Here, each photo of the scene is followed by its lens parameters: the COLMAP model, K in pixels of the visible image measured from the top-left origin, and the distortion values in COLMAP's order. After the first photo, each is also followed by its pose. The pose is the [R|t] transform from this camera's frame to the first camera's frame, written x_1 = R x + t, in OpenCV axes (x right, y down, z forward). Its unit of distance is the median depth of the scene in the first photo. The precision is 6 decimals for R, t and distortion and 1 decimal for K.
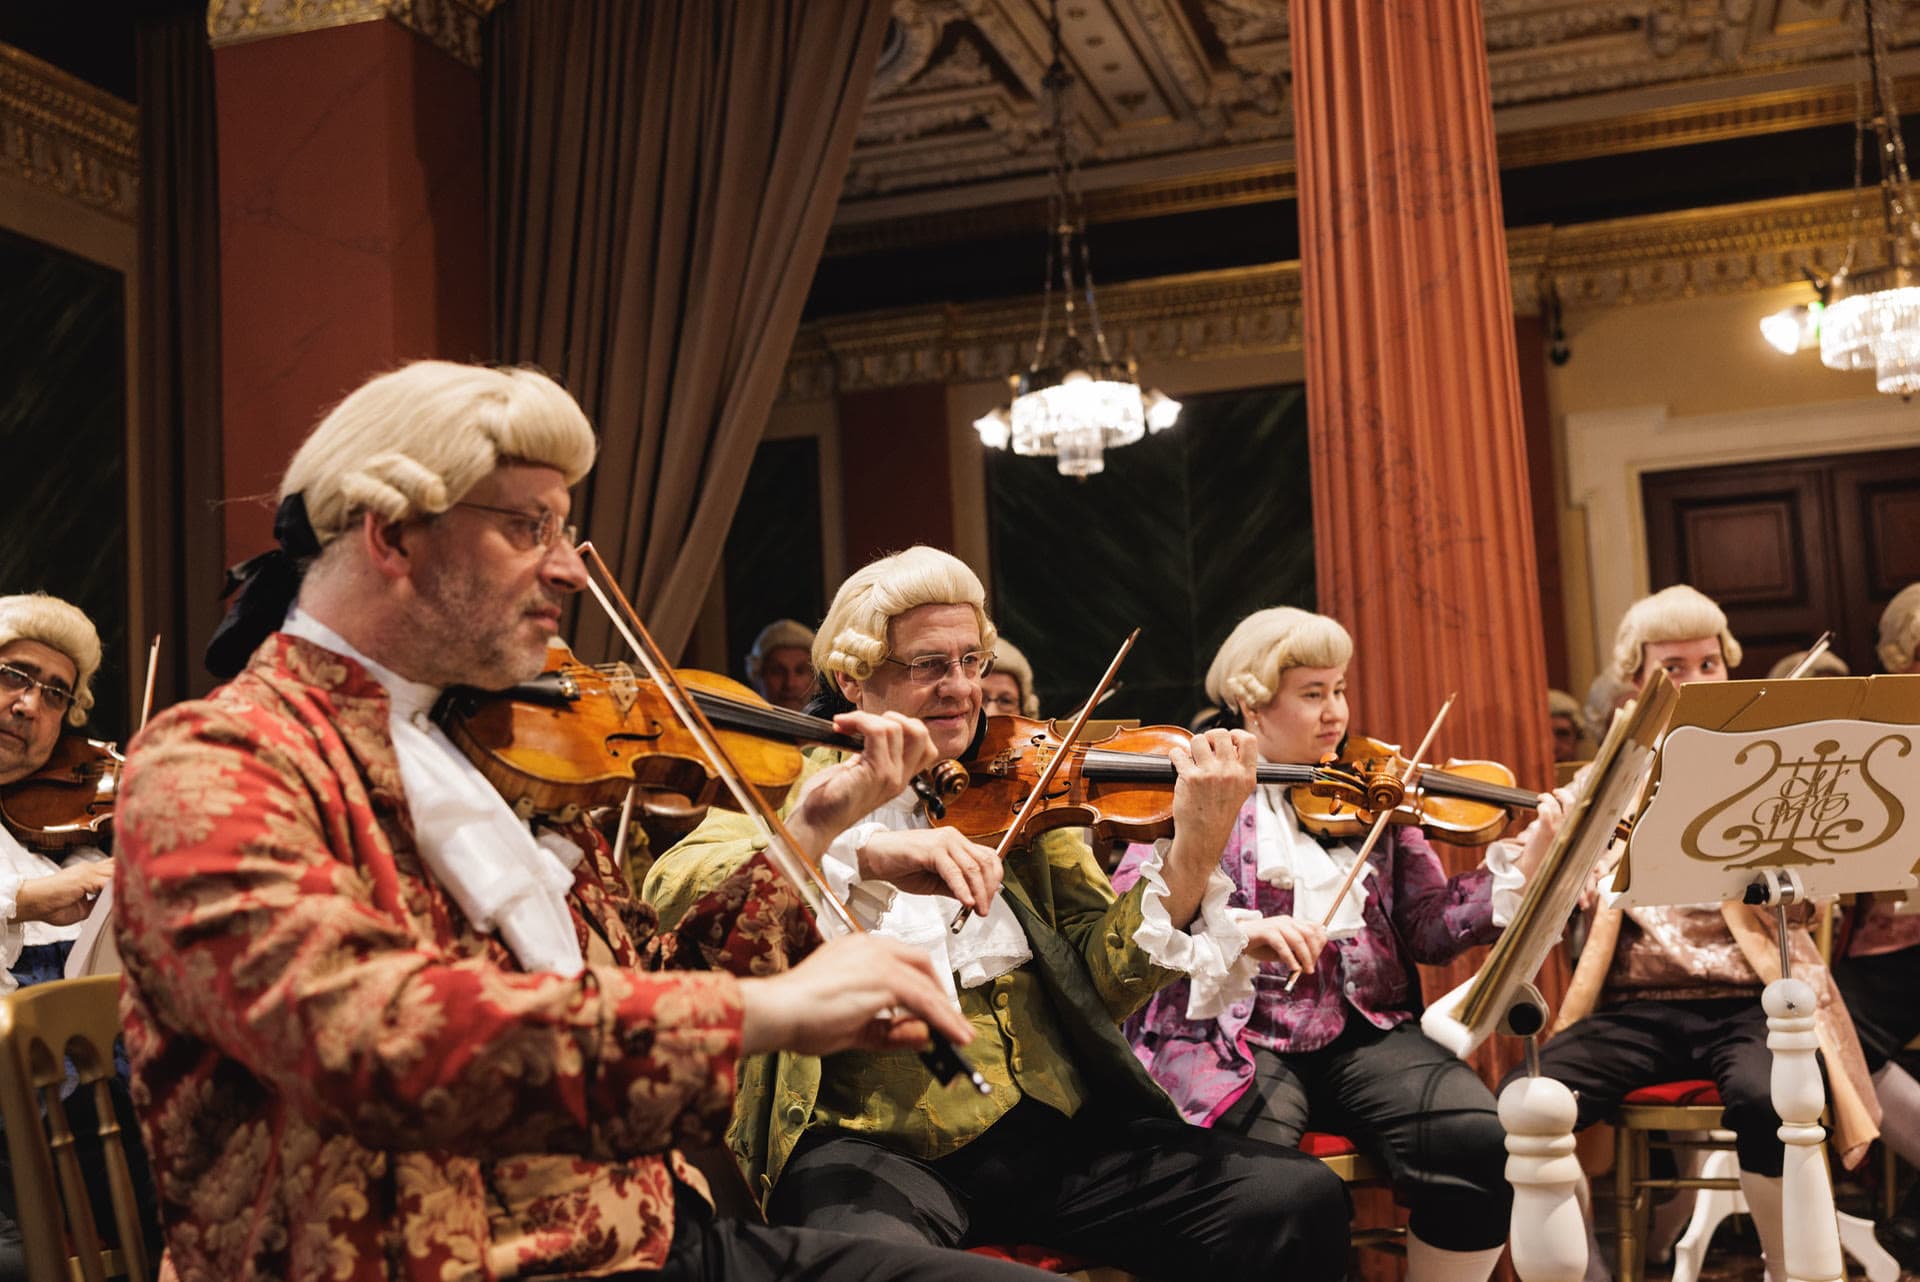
lens RADIAL K [[2112.0, 0, 960.0], [0, 2112.0, 641.0], [0, 0, 1]] dist [0.007533, -0.001136]
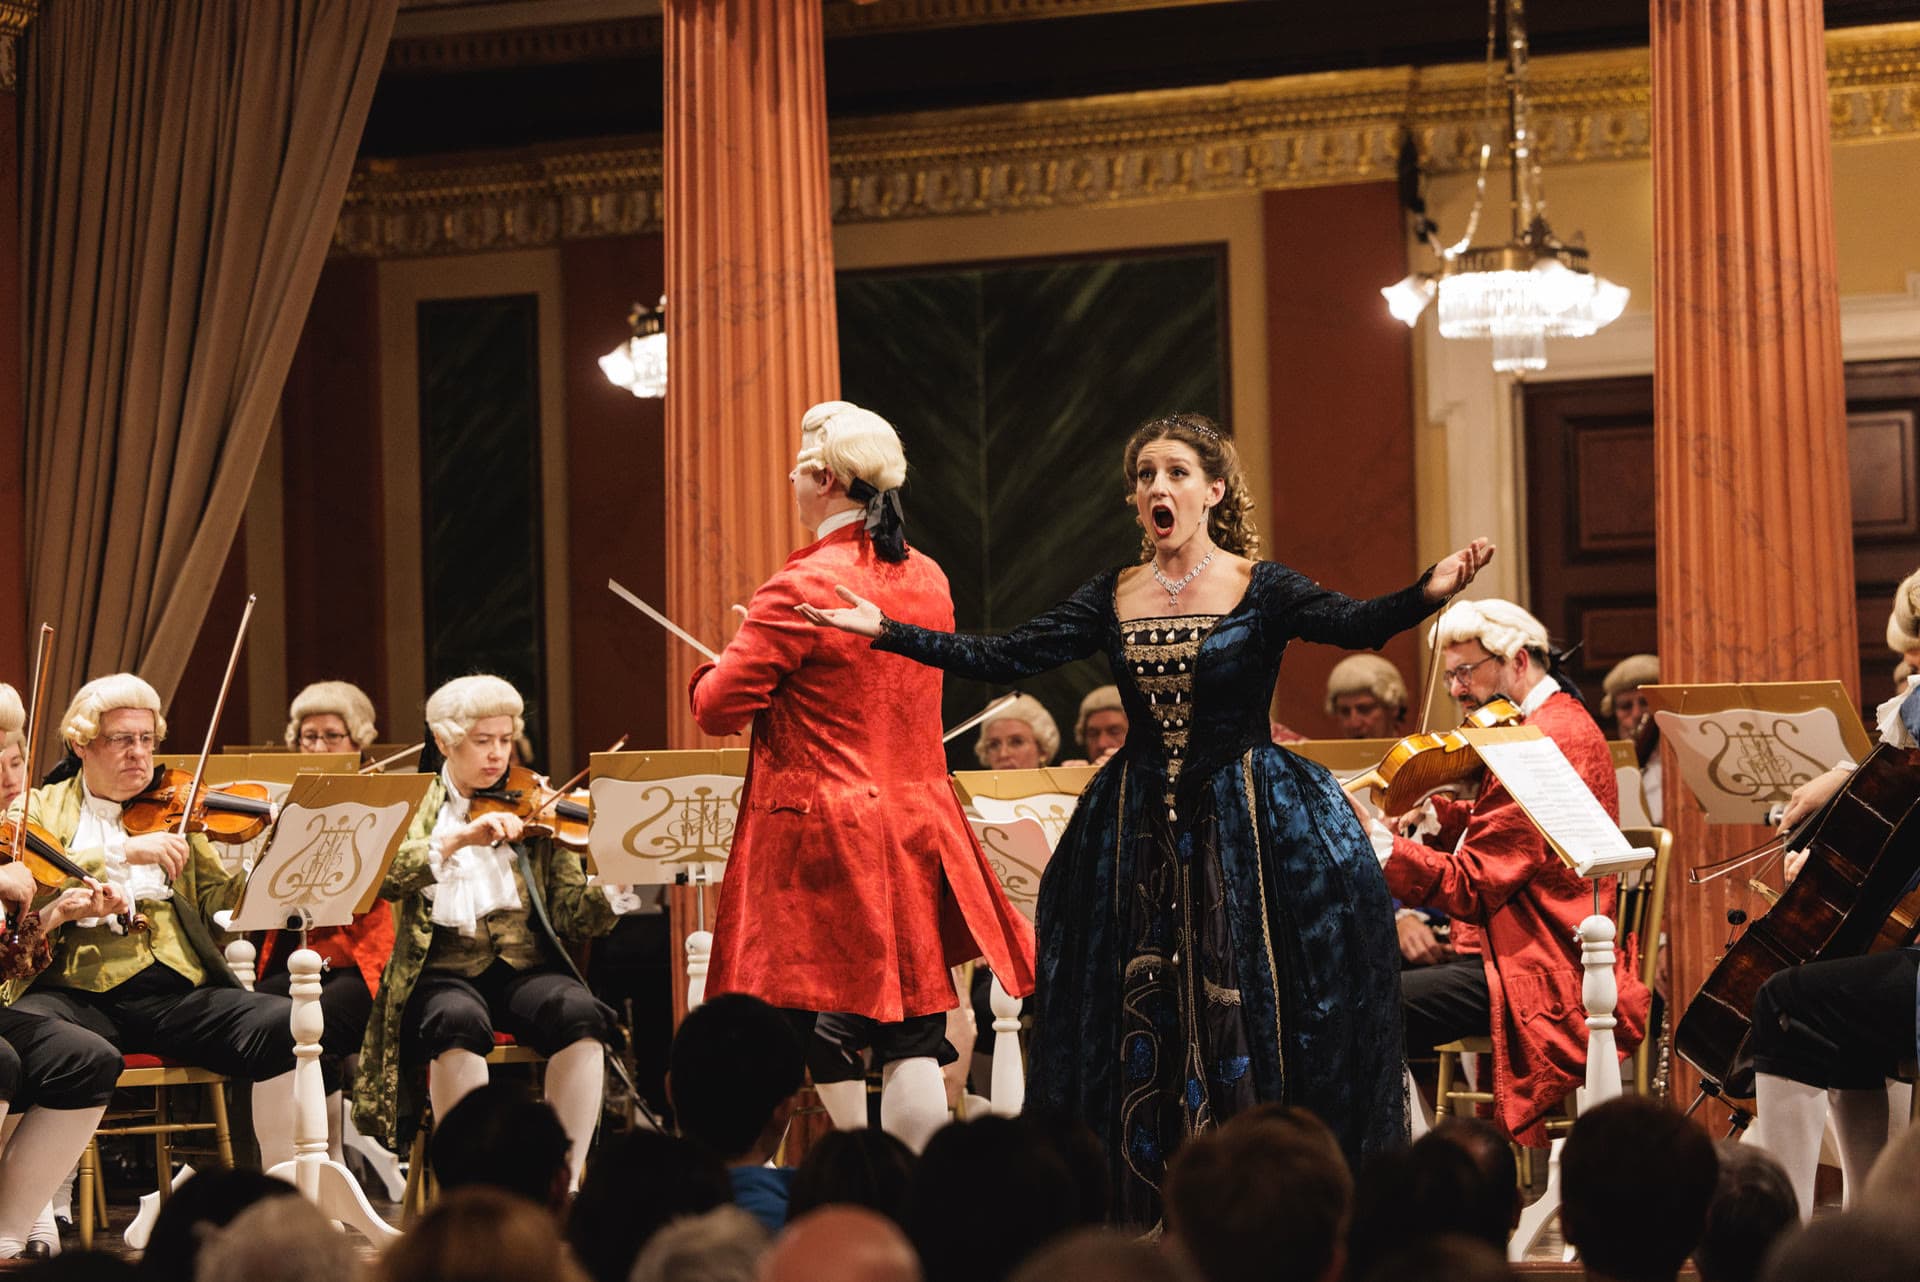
lens RADIAL K [[5406.6, 0, 960.0], [0, 5406.6, 641.0], [0, 0, 1]] dist [-0.015213, 0.887579]
pose [[0.991807, 0.018511, -0.126400, 0.652630], [-0.010385, 0.997854, 0.064649, -0.195849], [0.127326, -0.062806, 0.989870, -1.804155]]
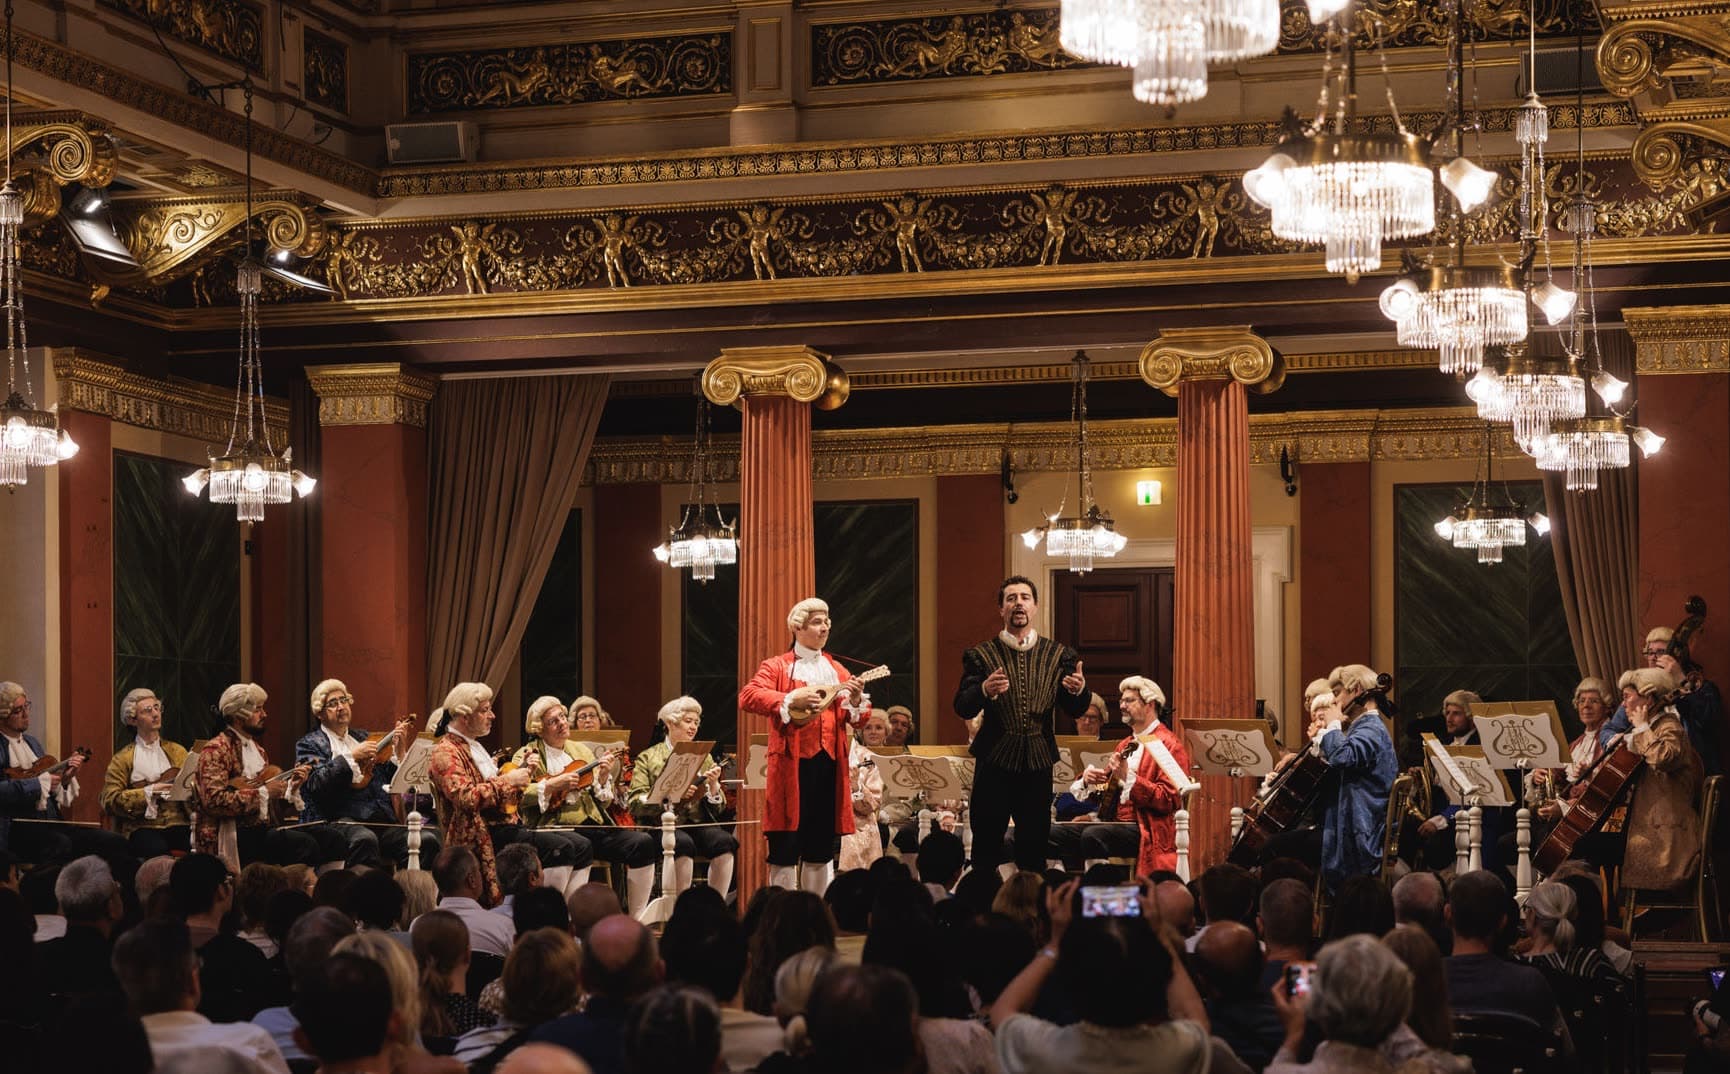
lens RADIAL K [[3328.5, 0, 809.1], [0, 3328.5, 783.2], [0, 0, 1]] dist [-0.015503, 0.192235]
pose [[0.998666, 0.048738, -0.017058, 0.312621], [-0.046756, 0.993701, 0.101844, -0.304319], [0.021914, -0.100911, 0.994654, -3.016051]]
